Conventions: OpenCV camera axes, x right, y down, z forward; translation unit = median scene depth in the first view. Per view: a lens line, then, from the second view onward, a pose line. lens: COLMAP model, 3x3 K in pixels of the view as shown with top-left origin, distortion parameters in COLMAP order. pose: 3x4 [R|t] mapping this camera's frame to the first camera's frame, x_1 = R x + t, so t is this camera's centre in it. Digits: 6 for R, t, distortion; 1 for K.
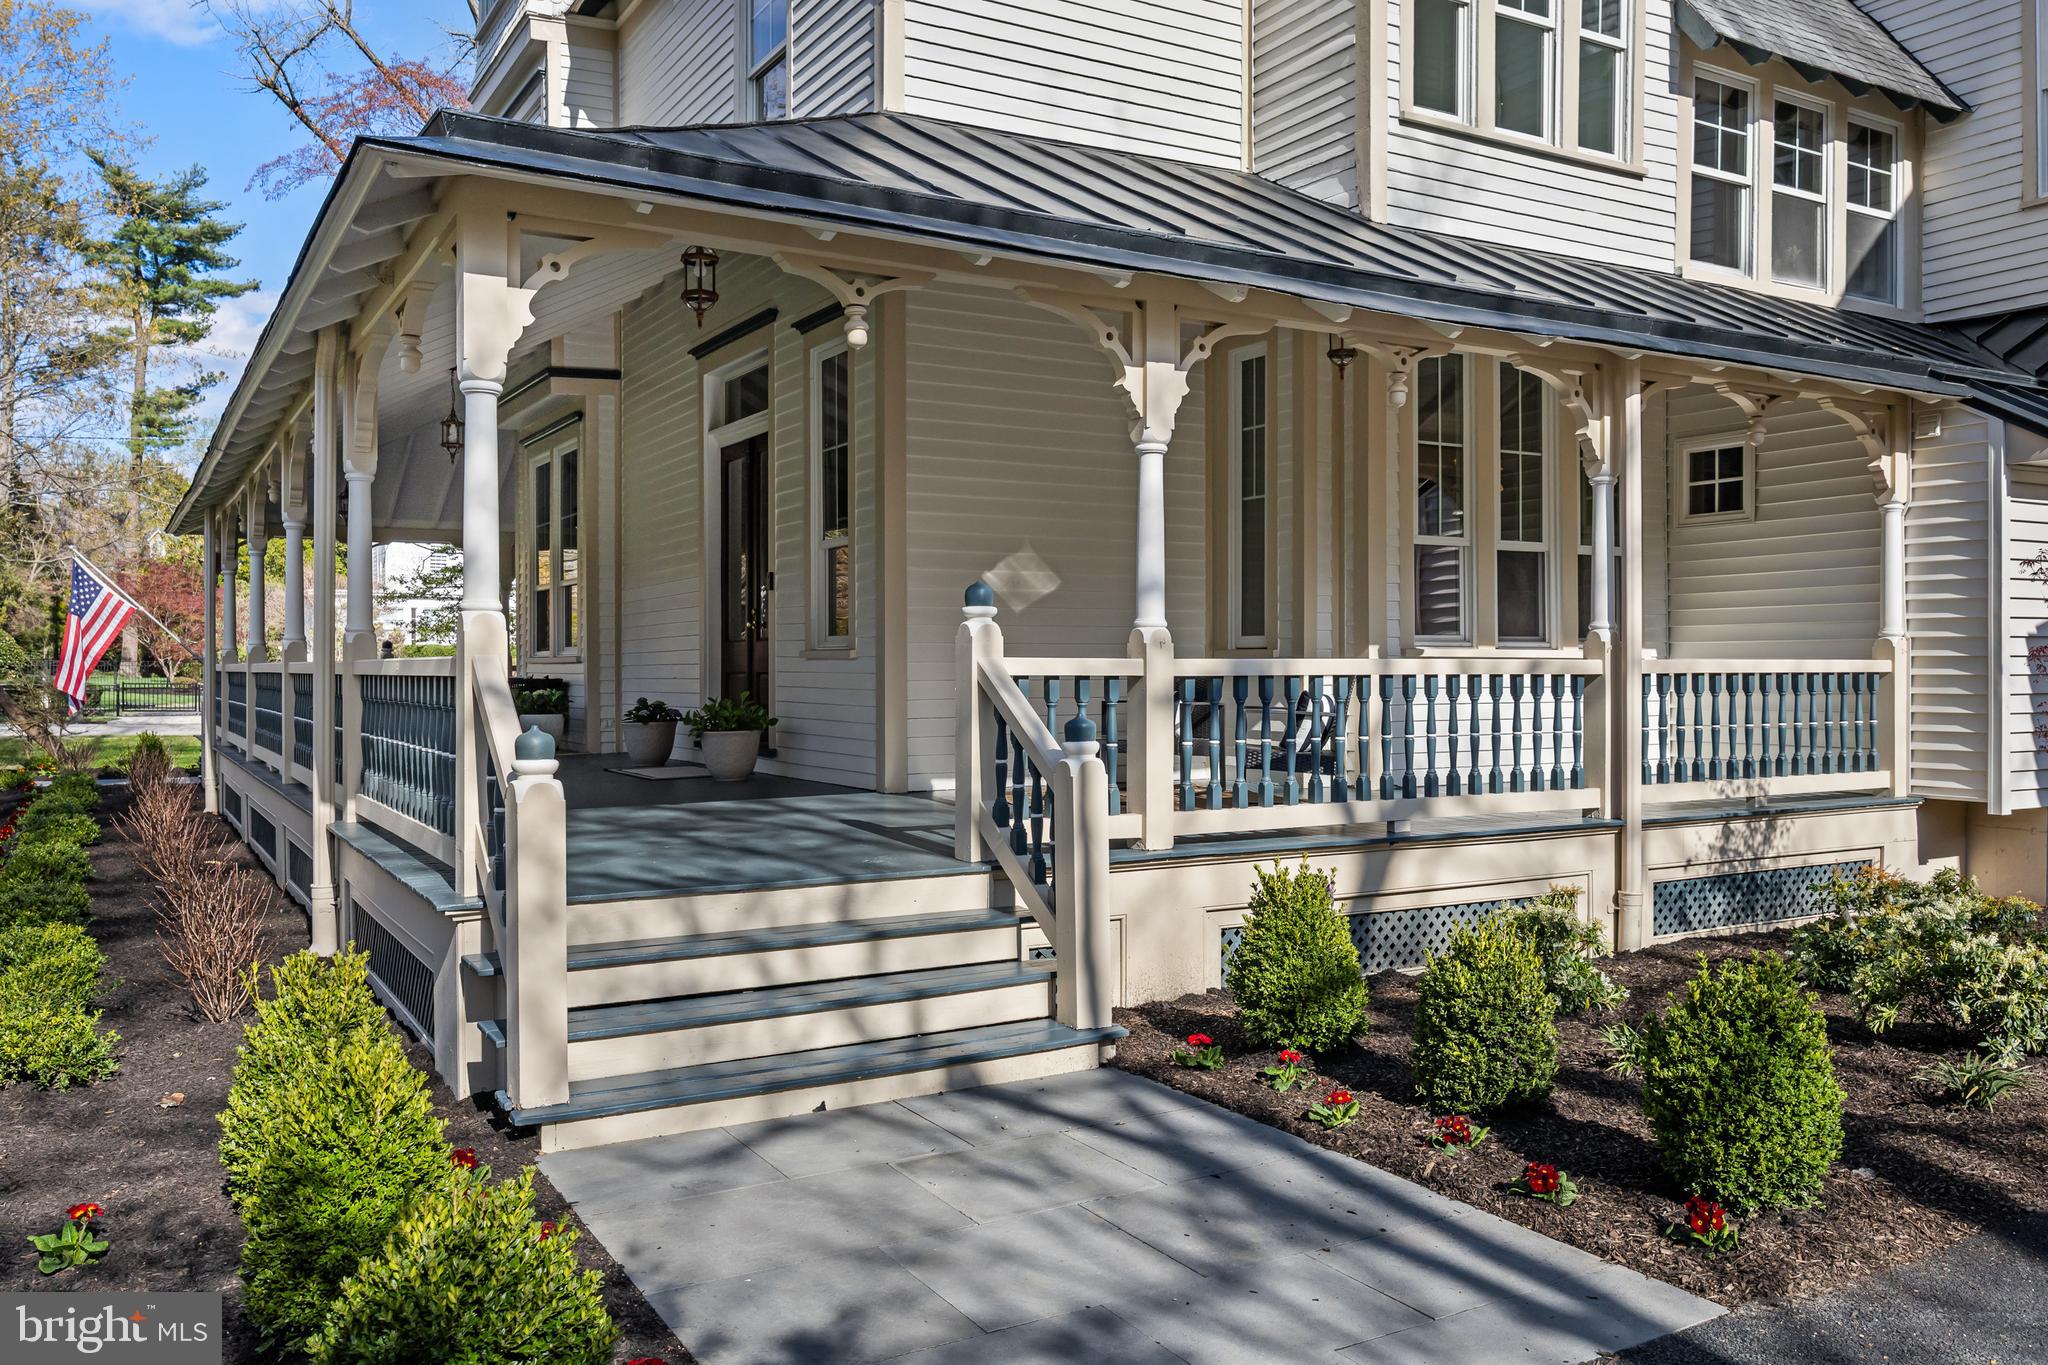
lens RADIAL K [[1624.5, 0, 1030.5], [0, 1624.5, 682.5], [0, 0, 1]] dist [0.006335, 0.002143]
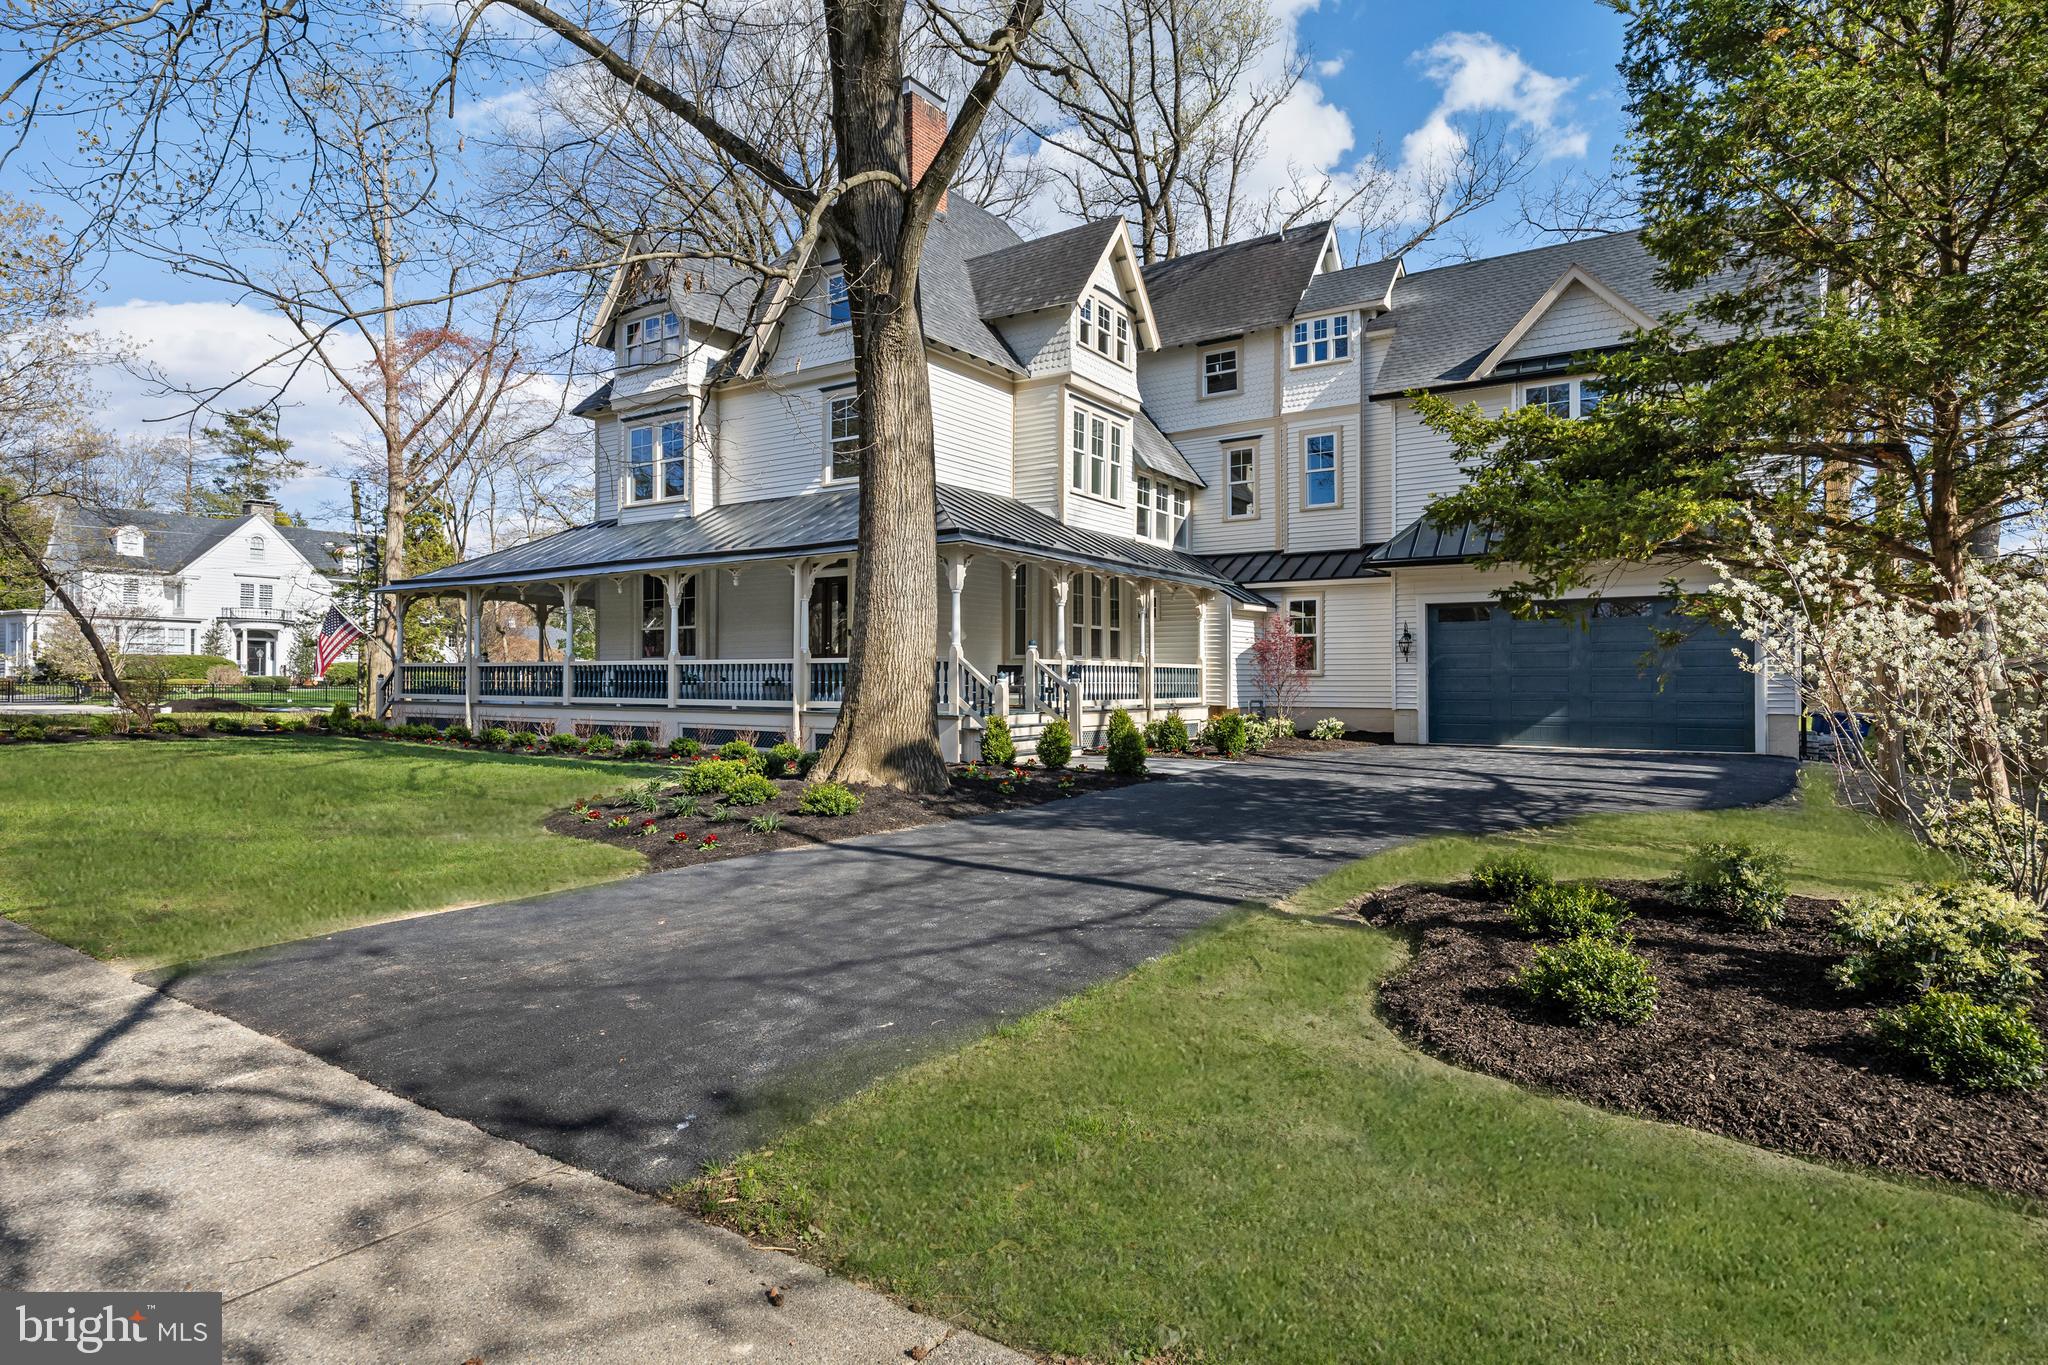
lens RADIAL K [[1131.1, 0, 1019.4], [0, 1131.1, 678.7], [0, 0, 1]] dist [0.002977, -0.000010]
pose [[0.901771, 0.006315, 0.432167, -0.847683], [-0.002568, 0.999954, -0.009254, 0.039176], [-0.432206, 0.007235, 0.901746, -0.982142]]
